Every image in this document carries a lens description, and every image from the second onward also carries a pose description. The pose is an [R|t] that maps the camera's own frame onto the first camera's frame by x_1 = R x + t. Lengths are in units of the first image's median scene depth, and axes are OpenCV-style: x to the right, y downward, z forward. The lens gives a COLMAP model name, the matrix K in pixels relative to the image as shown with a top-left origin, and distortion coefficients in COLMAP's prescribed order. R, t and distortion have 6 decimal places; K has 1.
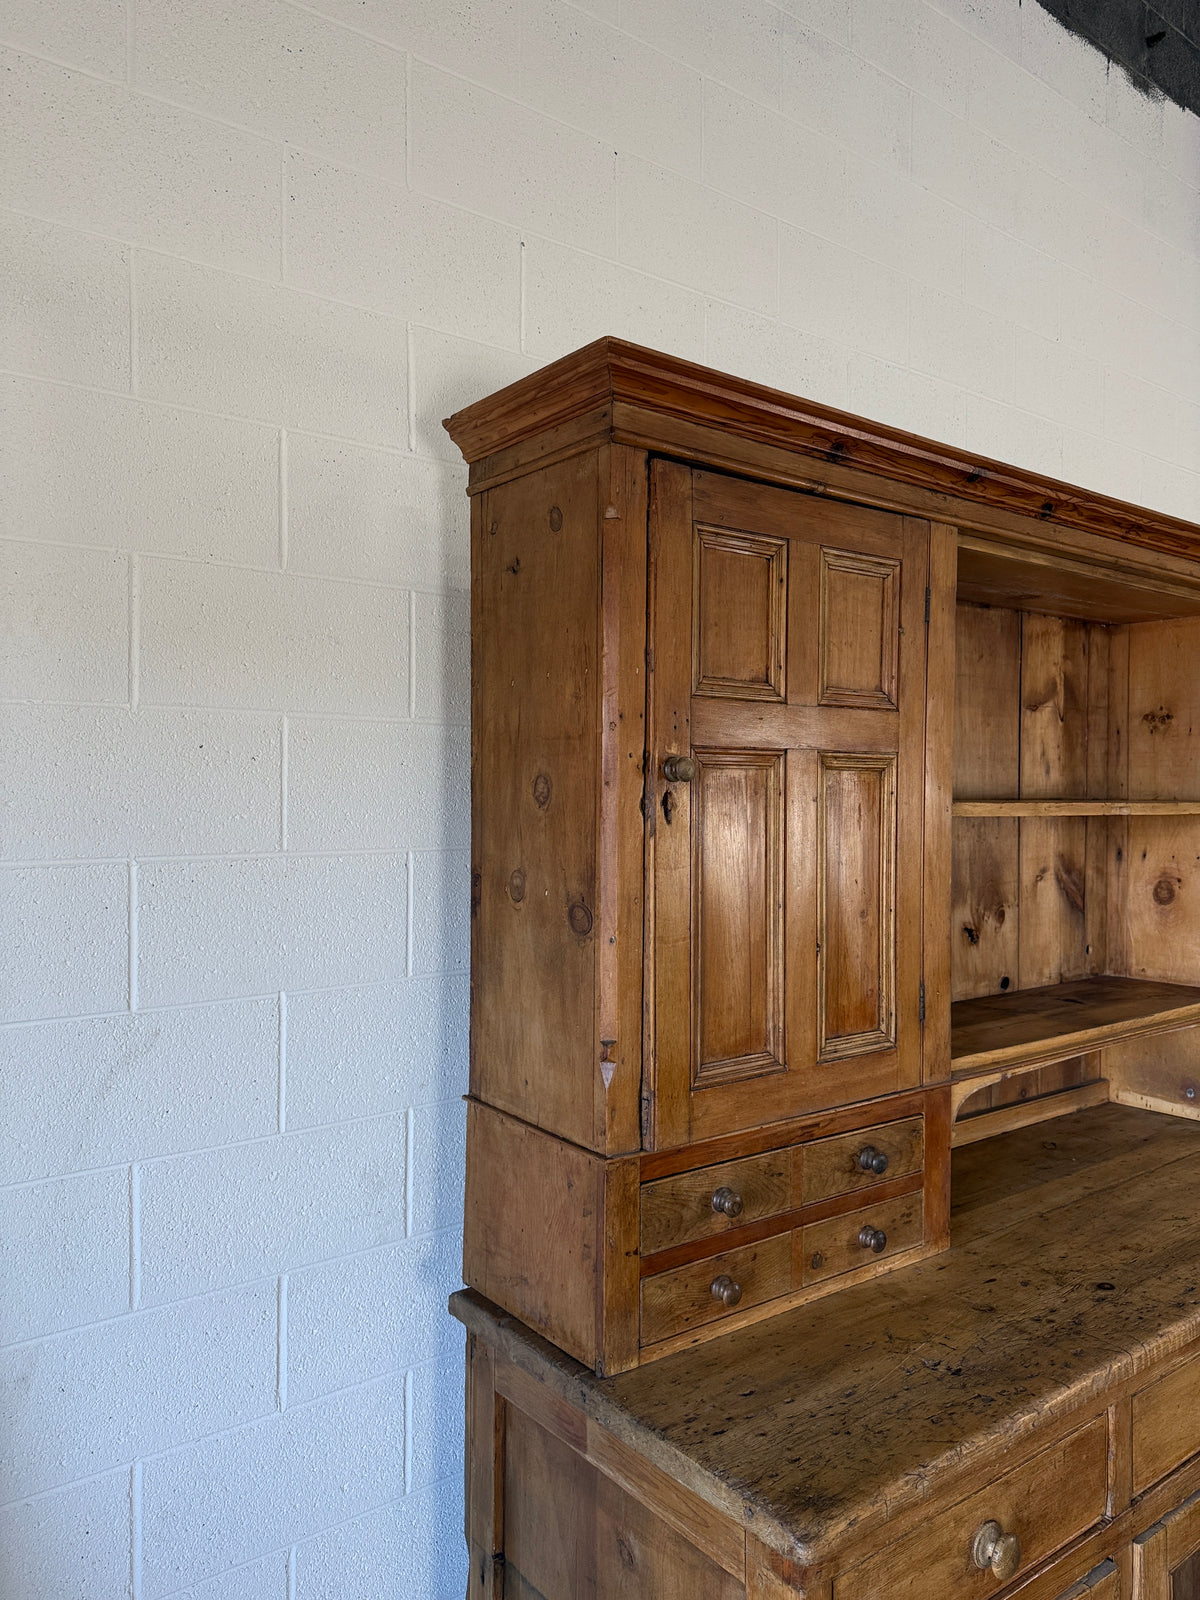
lens RADIAL K [[1122.7, 0, 603.0], [0, 1122.7, 797.9], [0, 0, 1]] dist [0.091139, -0.147313]
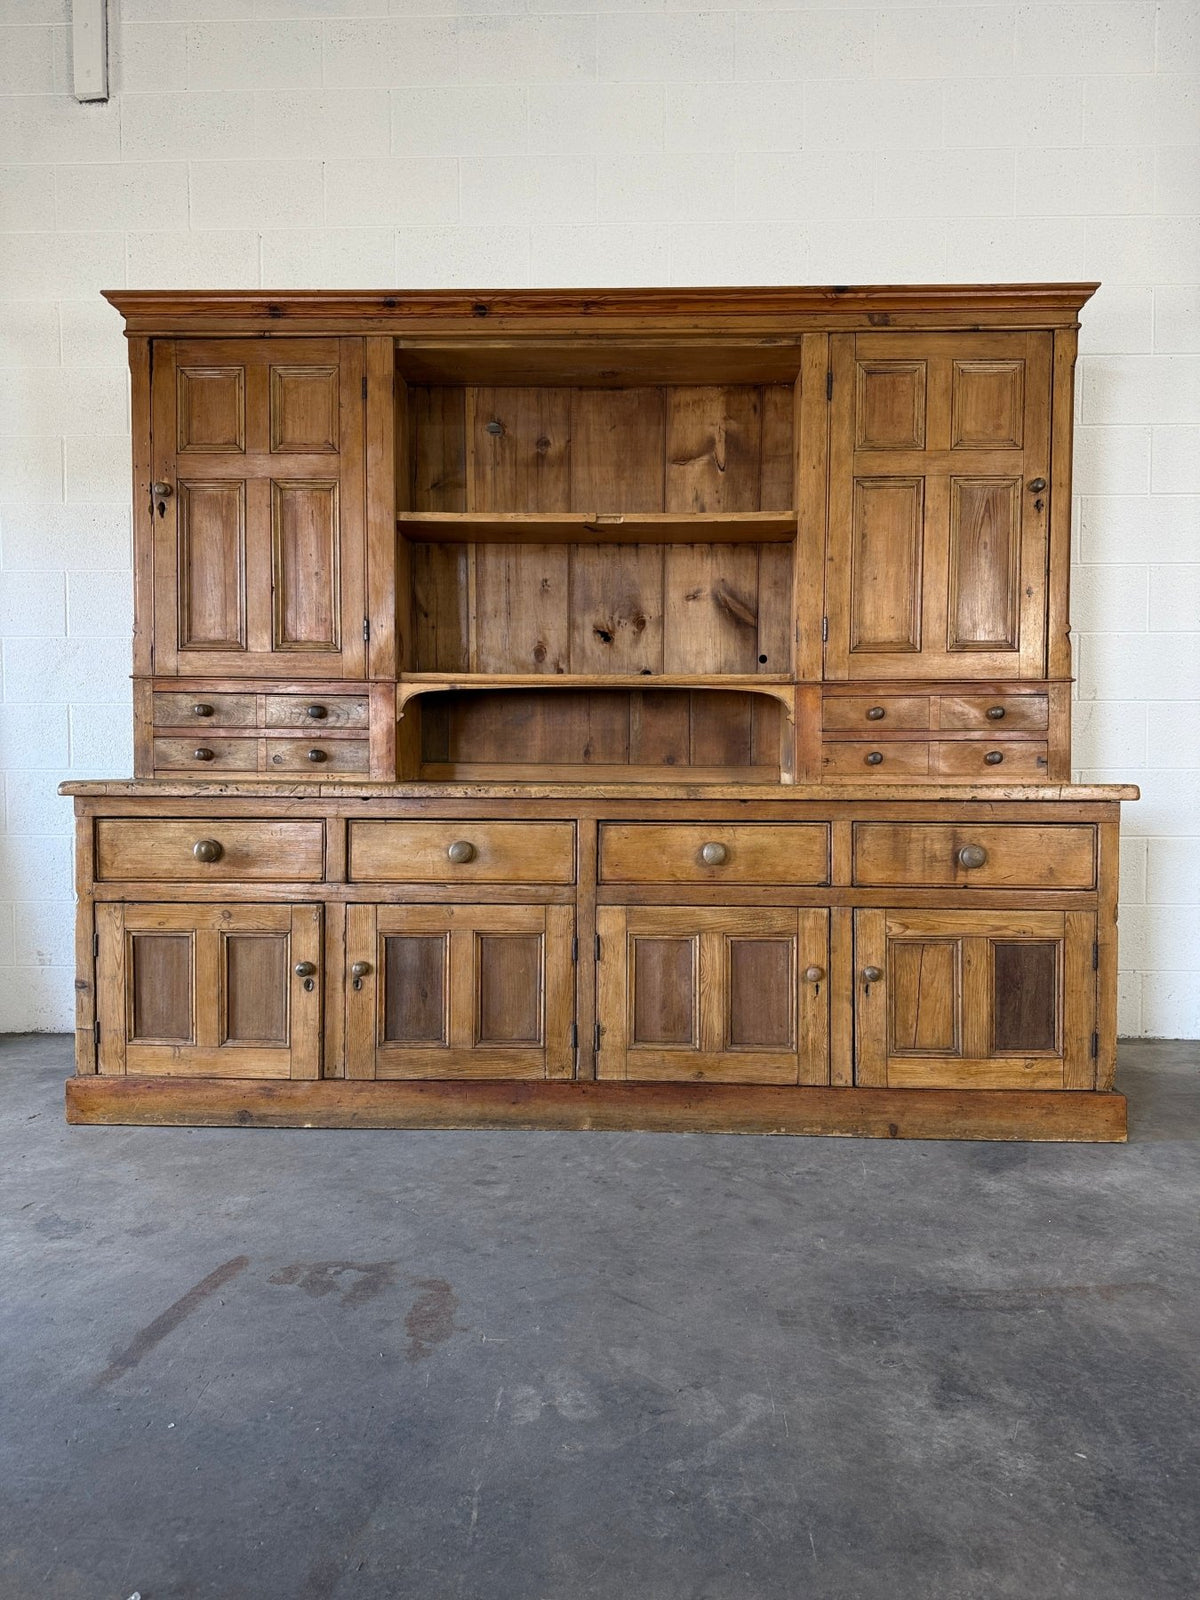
lens RADIAL K [[1054.5, 0, 565.5], [0, 1054.5, 789.7], [0, 0, 1]] dist [0.077151, -0.118481]
pose [[0.770911, 0.020586, -0.636611, 1.616889], [-0.002519, 0.999568, 0.029272, 0.397523], [0.636938, -0.020962, 0.770630, -0.039357]]
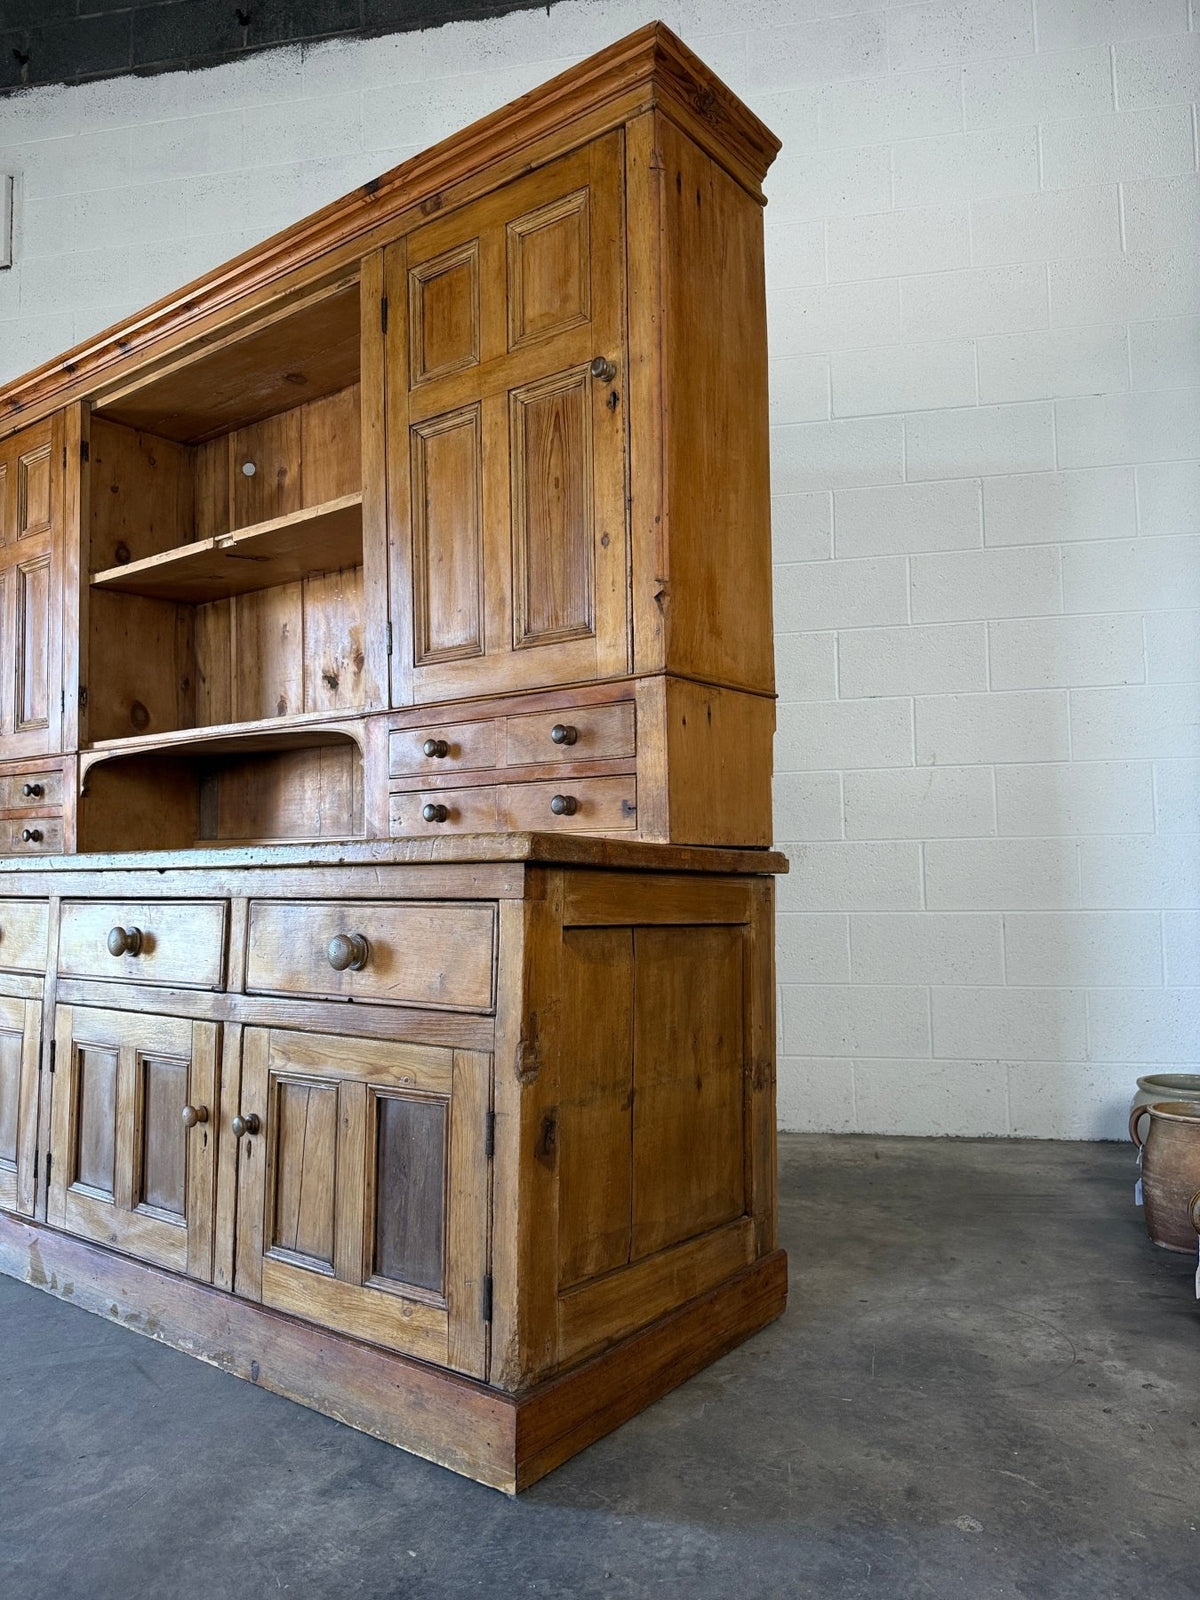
lens RADIAL K [[1123.3, 0, 601.5], [0, 1123.3, 801.9], [0, 0, 1]] dist [0.092074, -0.142947]
pose [[0.258045, -0.069664, -0.963618, 2.148615], [0.006632, 0.997501, -0.070338, 0.470474], [0.966110, 0.011760, 0.257863, 1.406314]]
